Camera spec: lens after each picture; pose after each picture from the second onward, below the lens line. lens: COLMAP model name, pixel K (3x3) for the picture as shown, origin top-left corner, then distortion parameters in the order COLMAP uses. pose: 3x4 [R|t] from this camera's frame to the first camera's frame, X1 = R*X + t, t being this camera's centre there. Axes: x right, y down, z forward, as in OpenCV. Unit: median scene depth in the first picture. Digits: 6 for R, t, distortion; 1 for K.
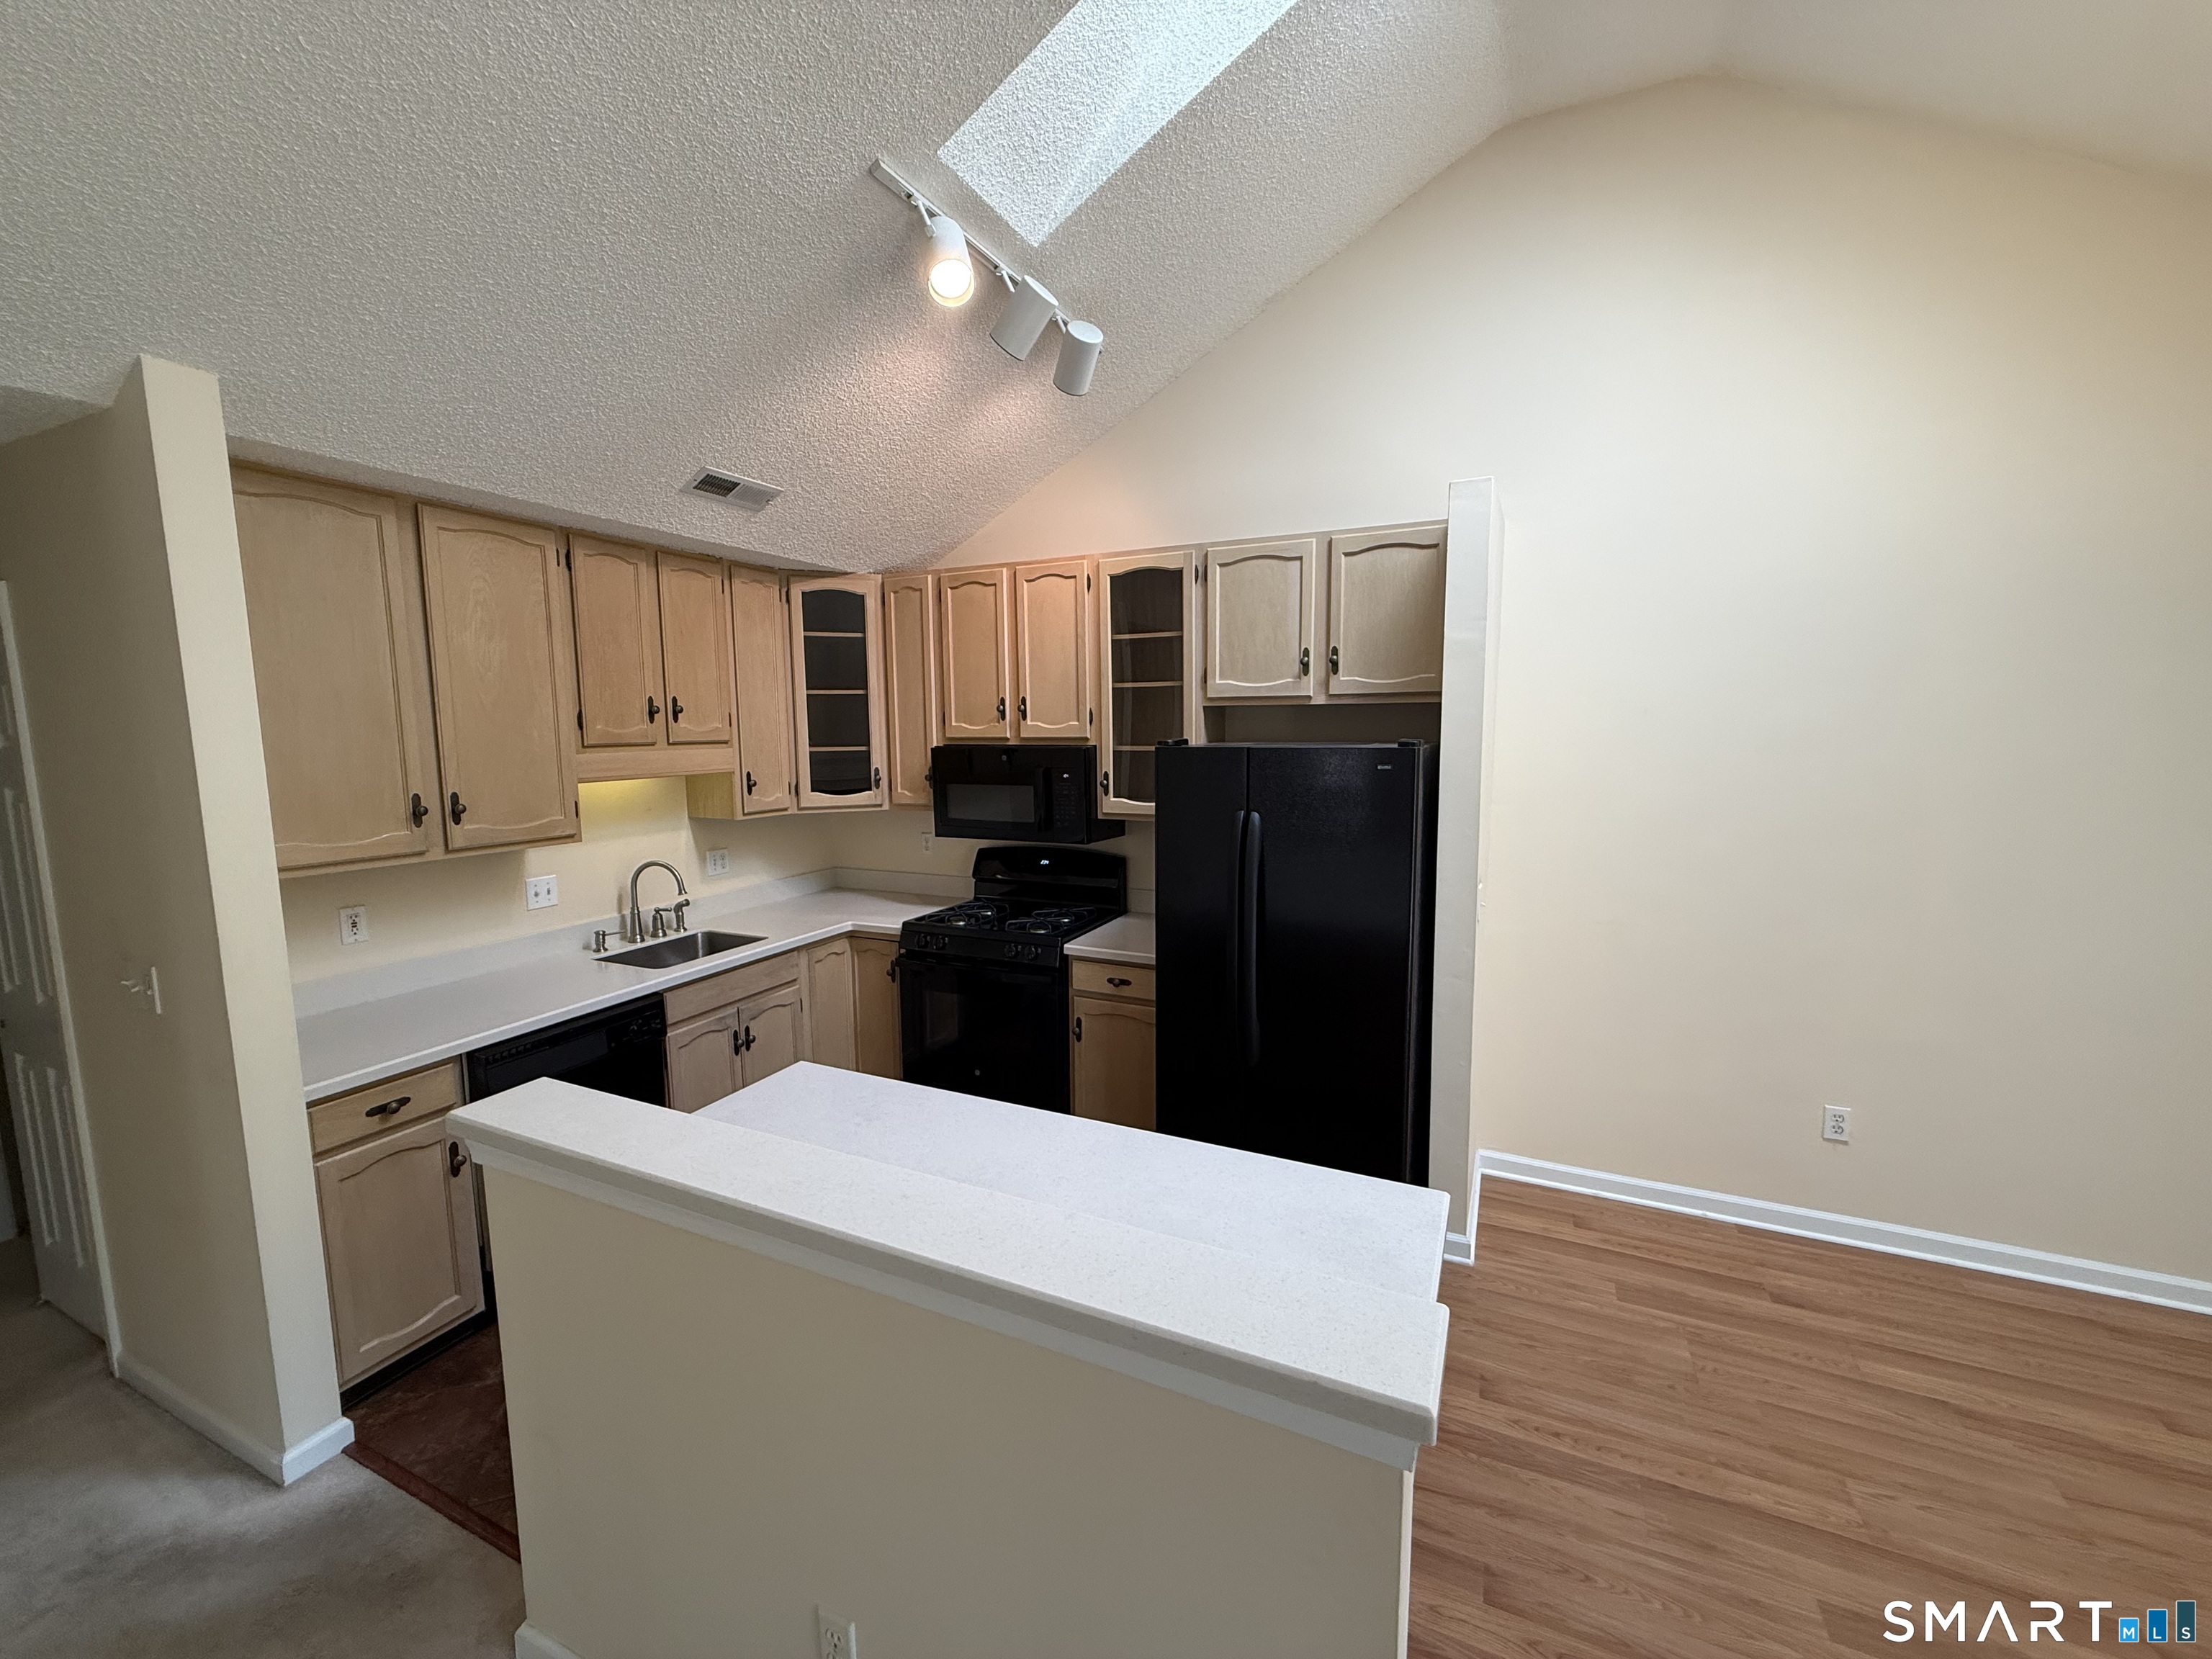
lens RADIAL K [[881.1, 0, 1103.4], [0, 881.1, 826.9], [0, 0, 1]] dist [0.002281, -0.000379]
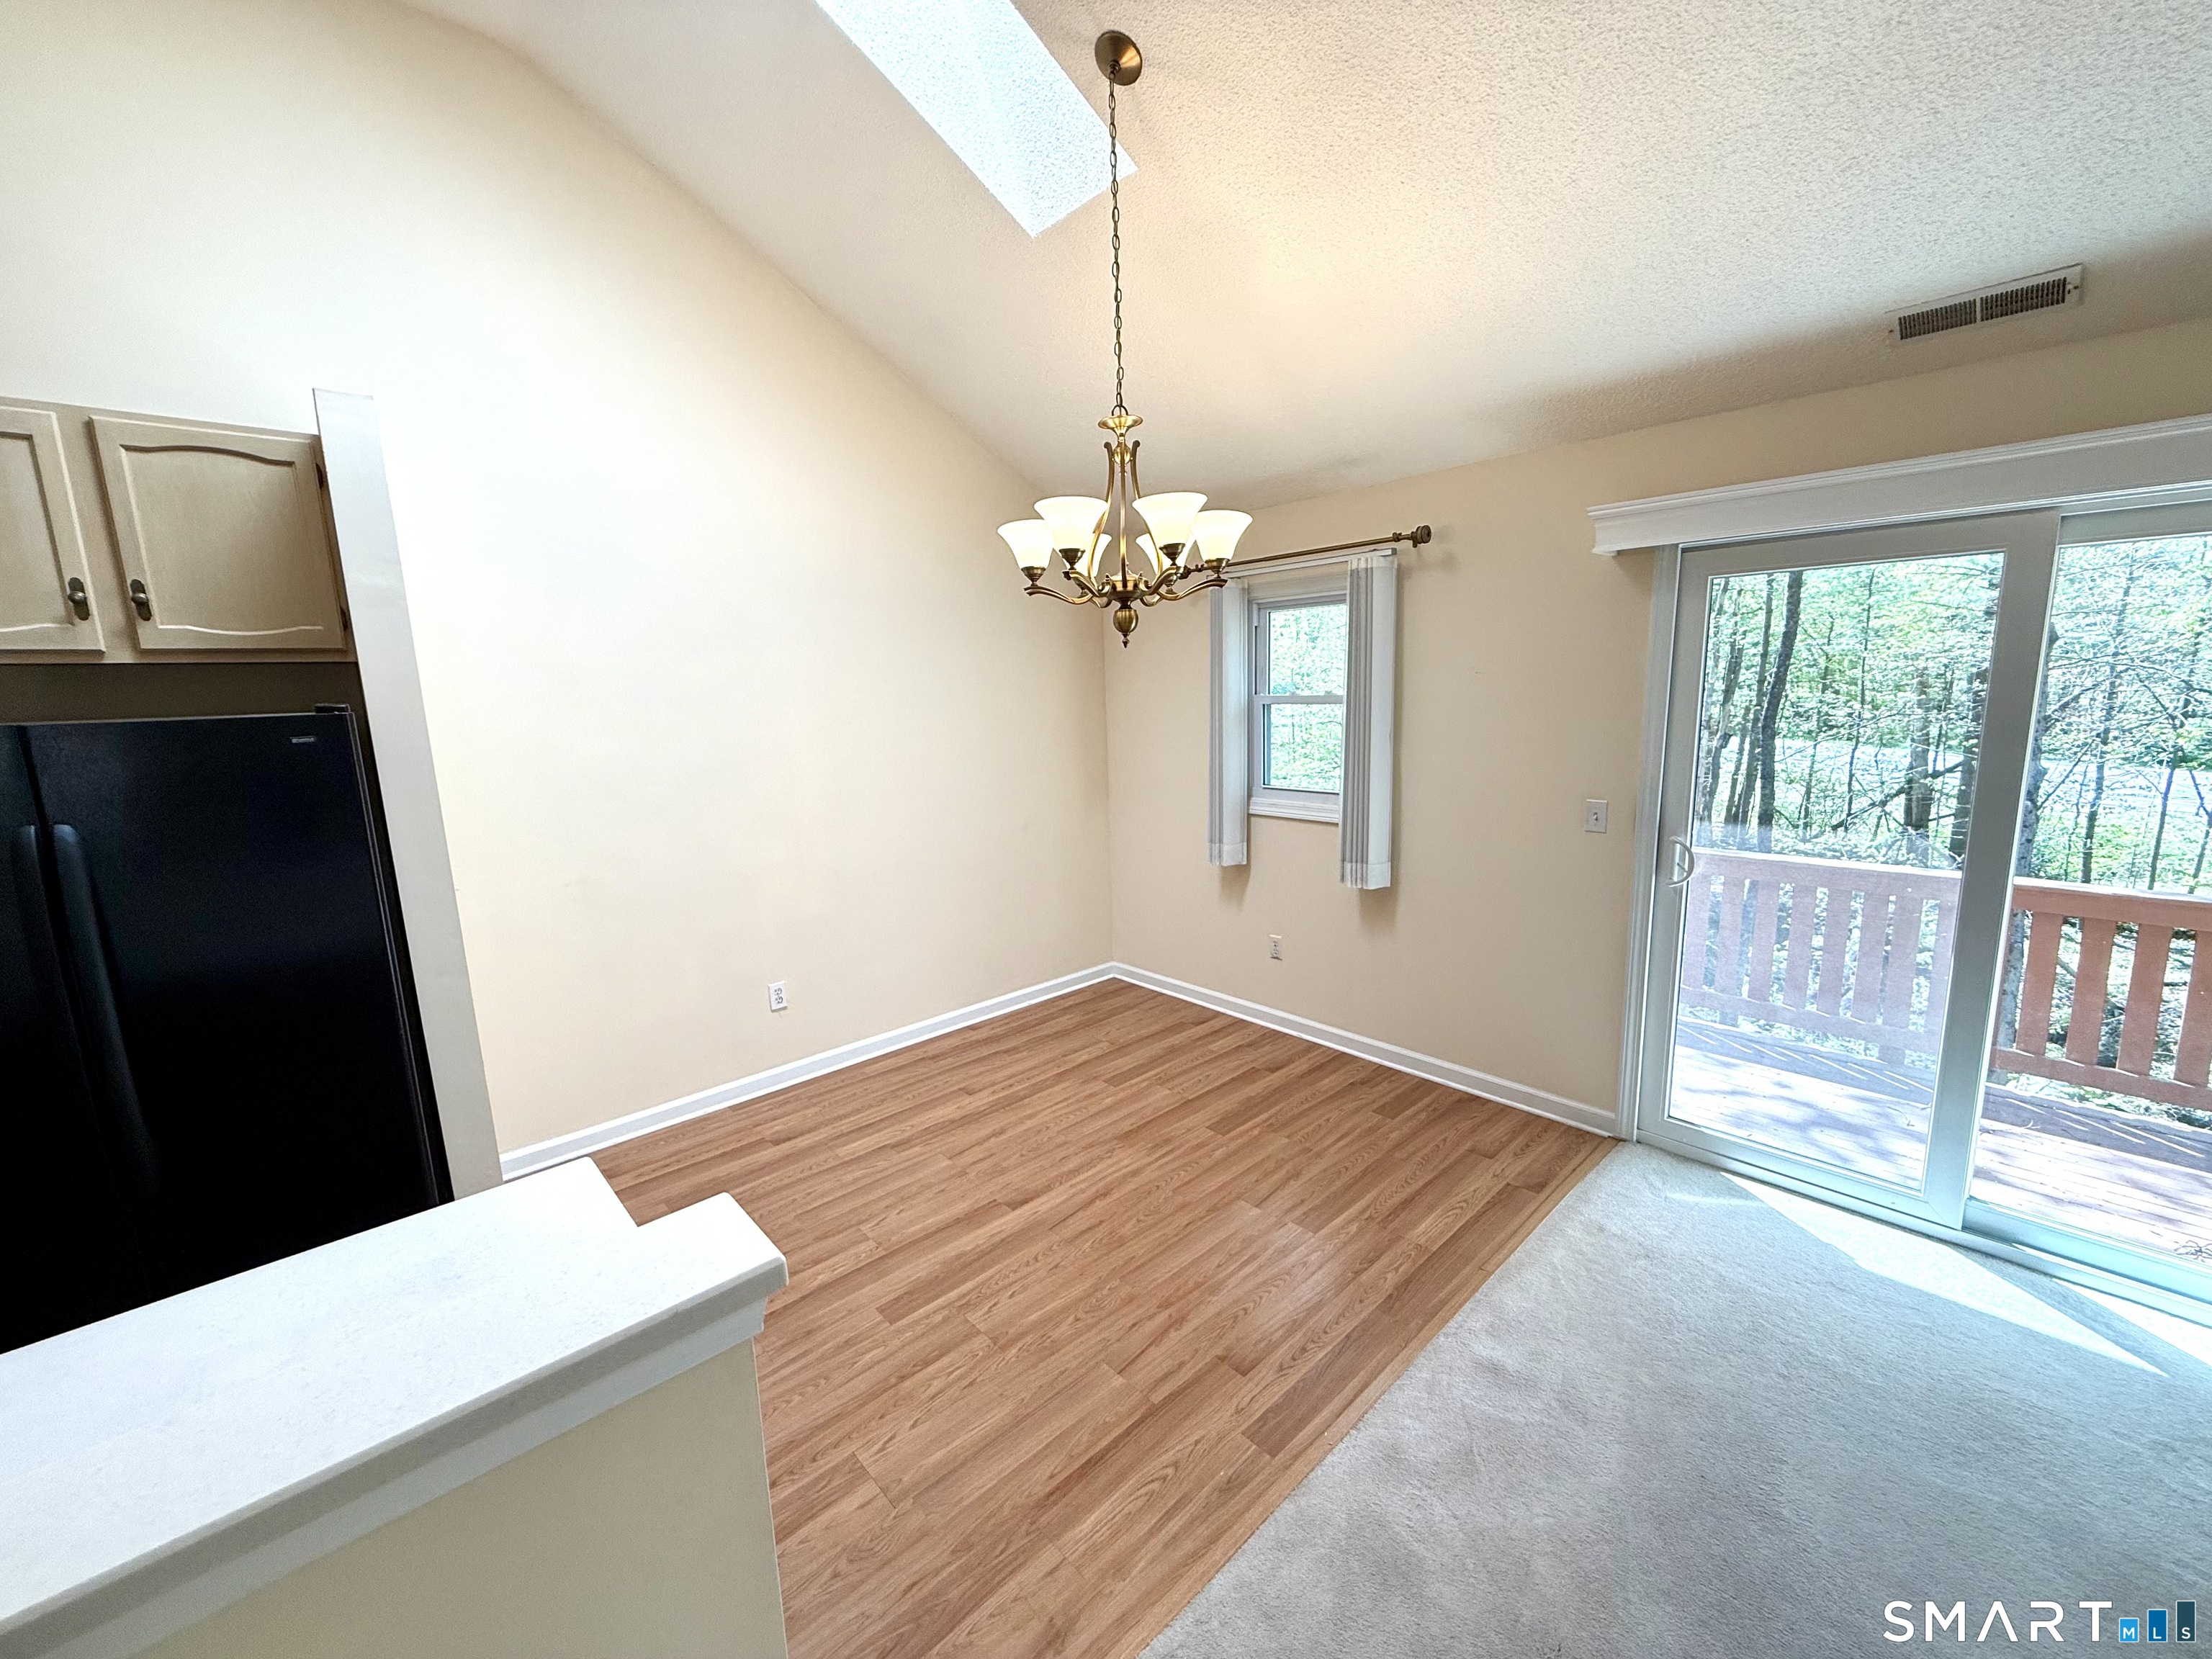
lens RADIAL K [[881.1, 0, 1099.1], [0, 881.1, 827.0], [0, 0, 1]] dist [0.002281, -0.000379]
pose [[0.383780, -0.155857, 0.910177, -0.107153], [0.134165, 0.984606, 0.112031, 0.011478], [-0.913626, 0.079118, 0.398783, 0.036247]]
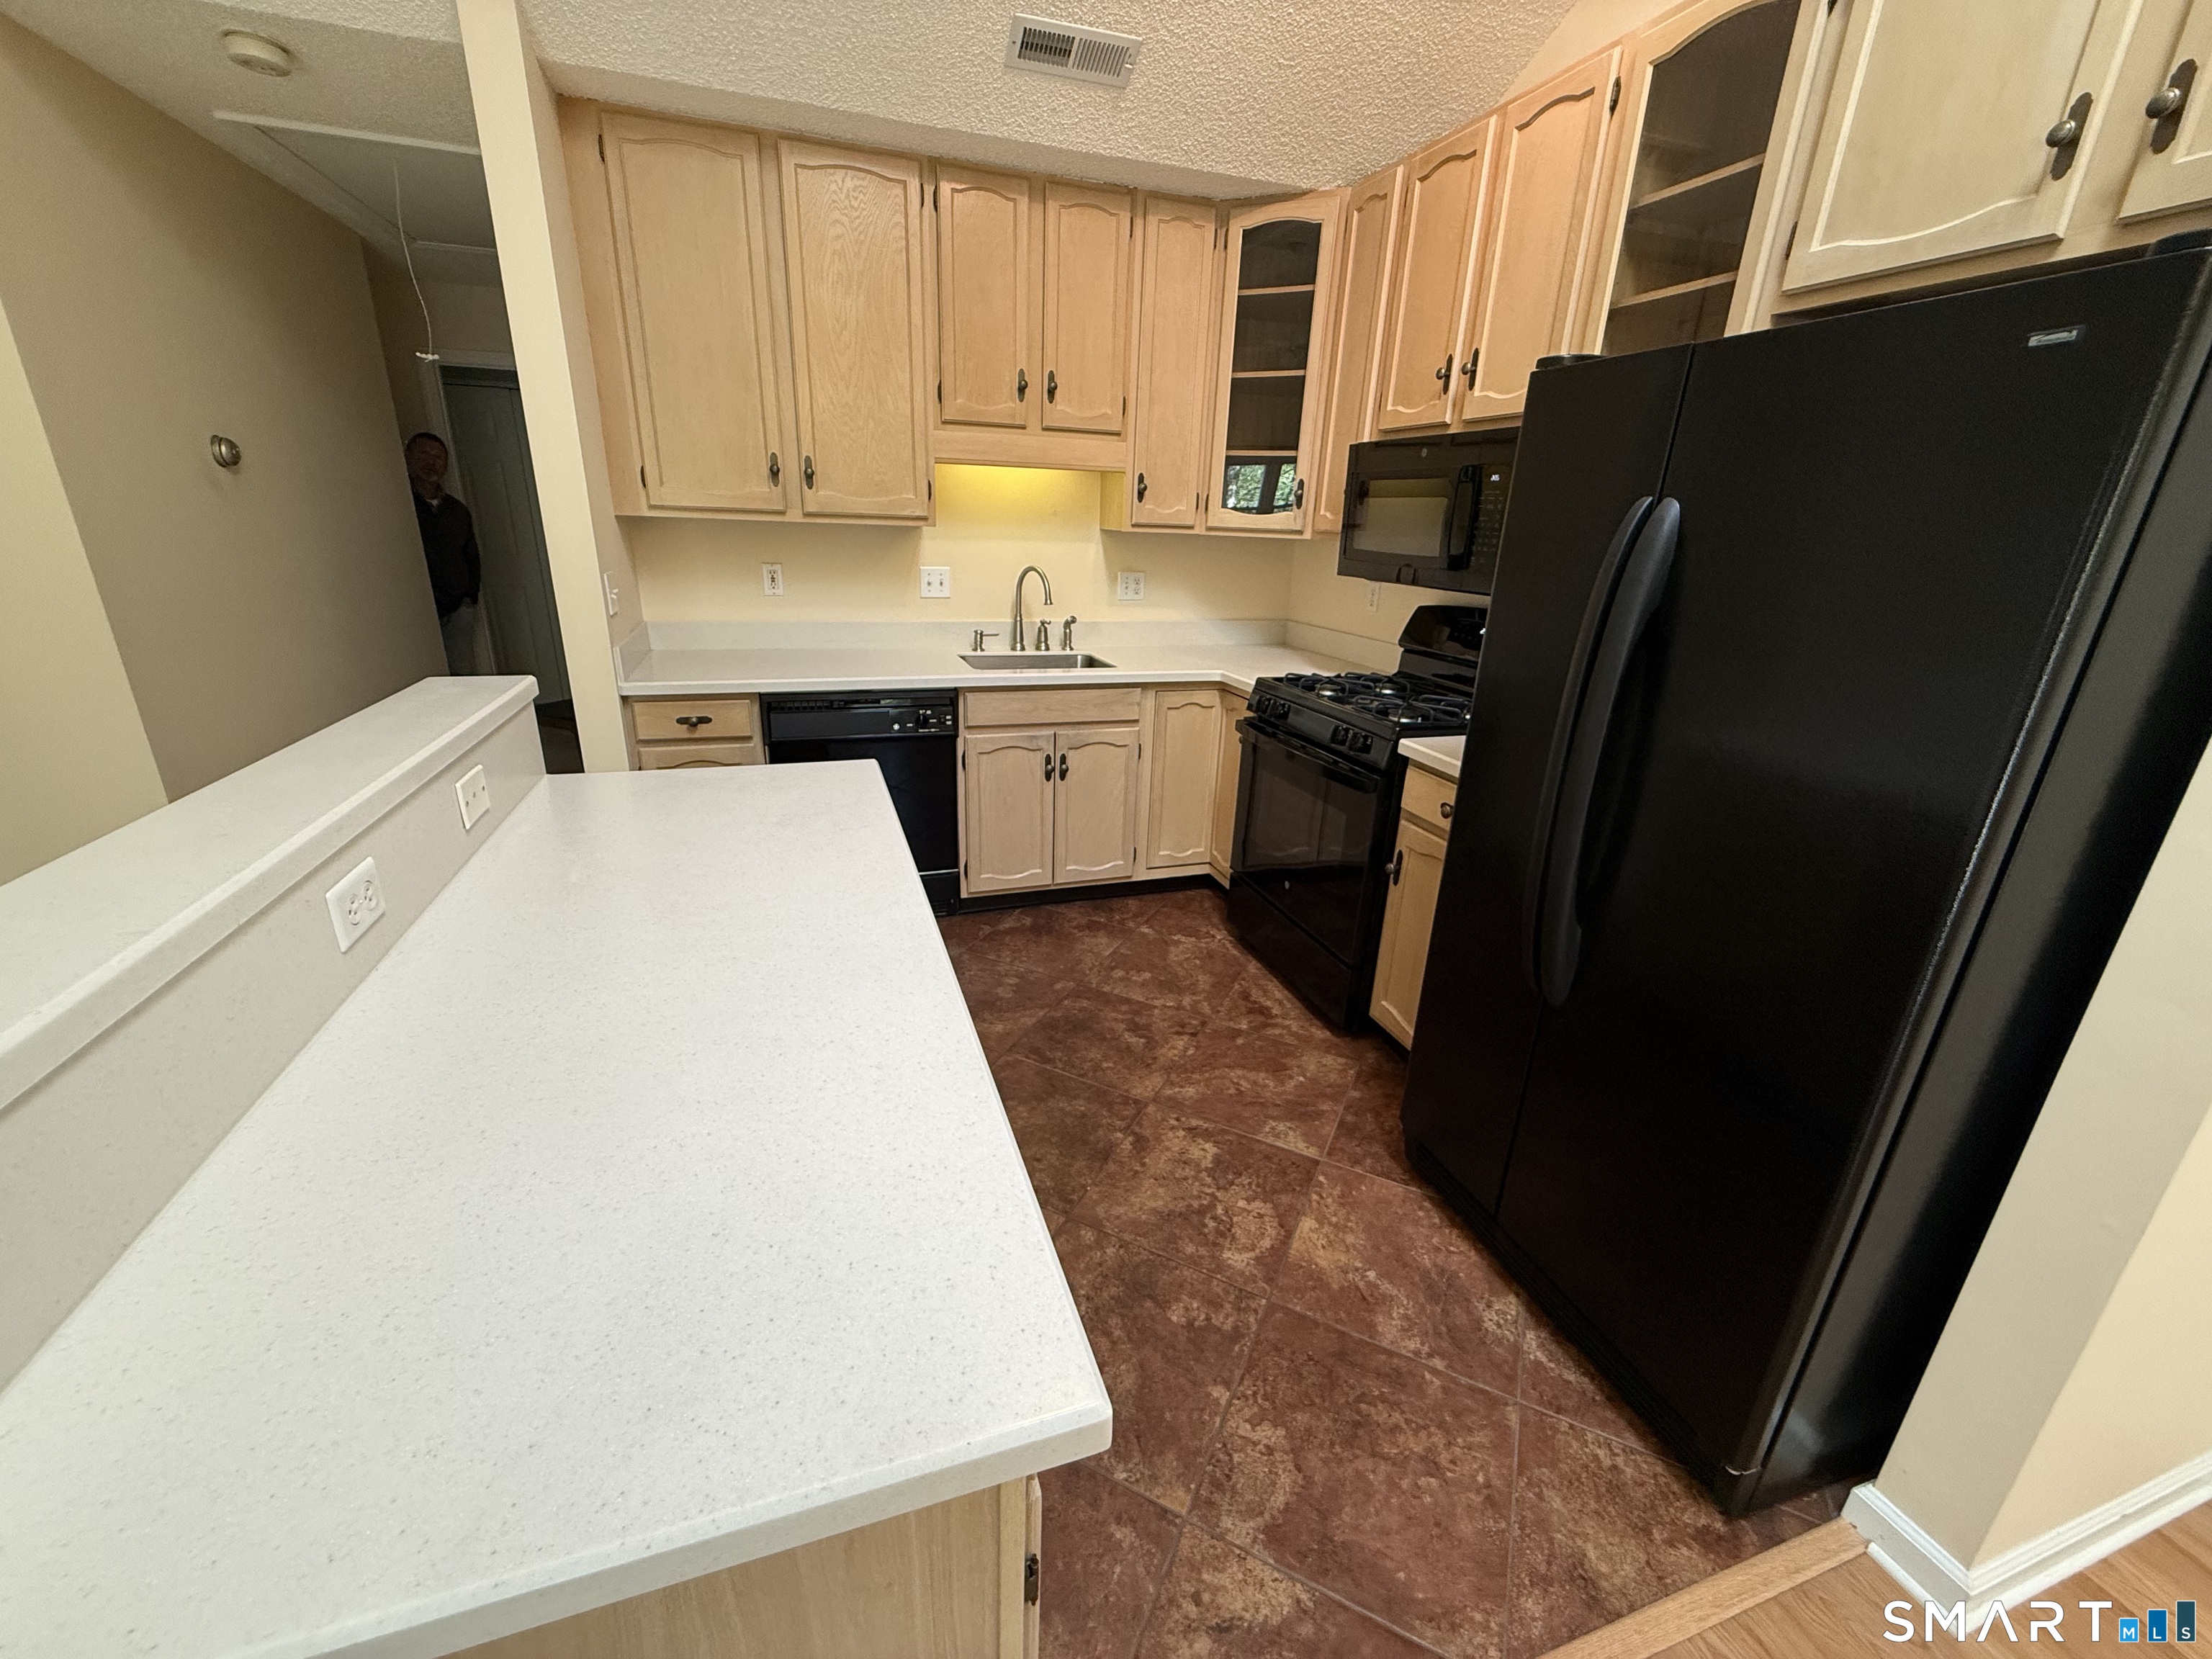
lens RADIAL K [[881.1, 0, 1103.3], [0, 881.1, 829.8], [0, 0, 1]] dist [0.002281, -0.000379]
pose [[0.690346, 0.274514, -0.669376, 0.270465], [-0.124211, 0.956452, 0.264142, 0.053089], [0.712737, -0.099206, 0.694381, 0.382938]]
